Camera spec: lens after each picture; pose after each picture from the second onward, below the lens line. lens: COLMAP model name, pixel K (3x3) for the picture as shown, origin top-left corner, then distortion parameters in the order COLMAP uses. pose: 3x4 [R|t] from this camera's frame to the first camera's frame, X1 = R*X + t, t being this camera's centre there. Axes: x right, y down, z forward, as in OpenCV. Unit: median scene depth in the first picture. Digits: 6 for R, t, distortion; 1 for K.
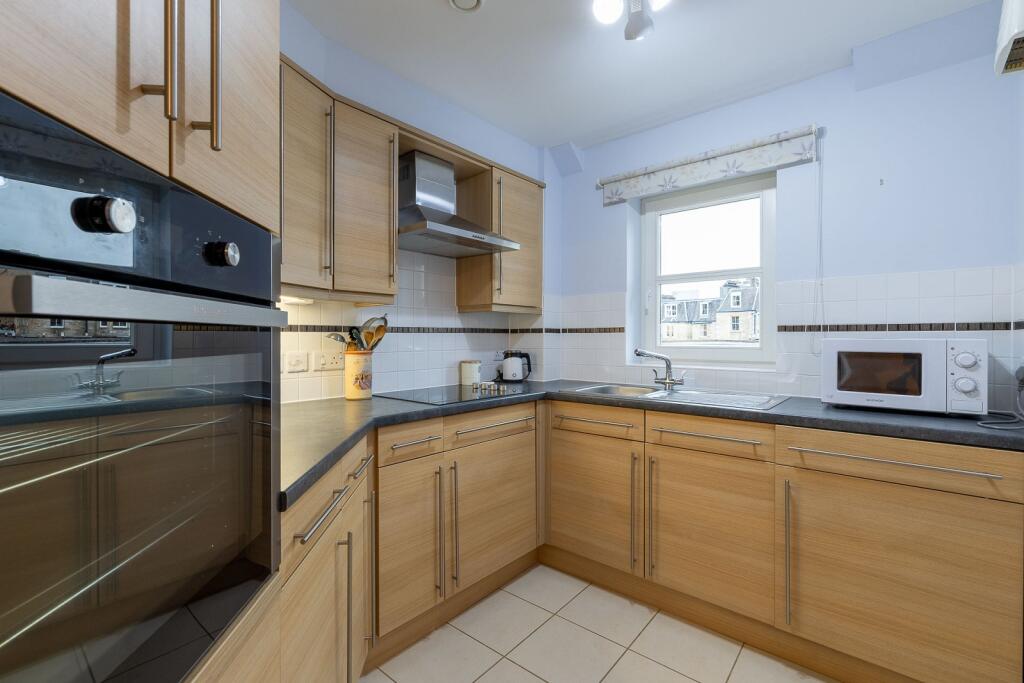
lens RADIAL K [[448.8, 0, 519.7], [0, 448.8, 341.3], [0, 0, 1]] dist [-0.002110, 0.001698]
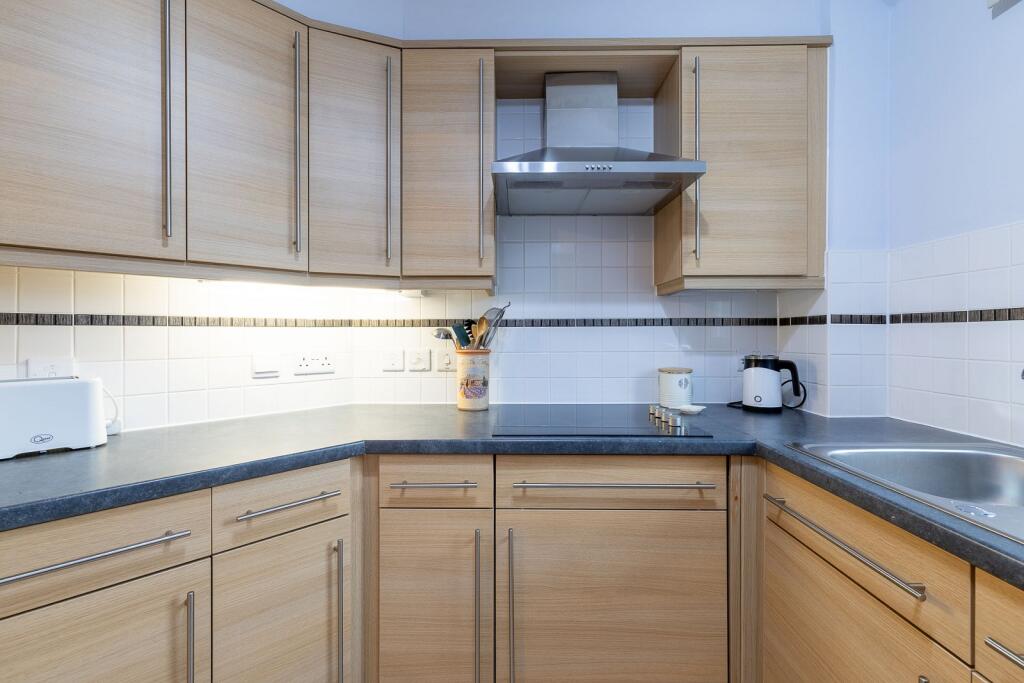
lens RADIAL K [[448.8, 0, 508.1], [0, 448.8, 333.6], [0, 0, 1]] dist [-0.002110, 0.001698]
pose [[0.632078, 0.002272, -0.774901, 0.250029], [-0.005123, 0.999986, -0.001247, -0.005621], [0.774887, 0.004758, 0.632081, 0.430902]]
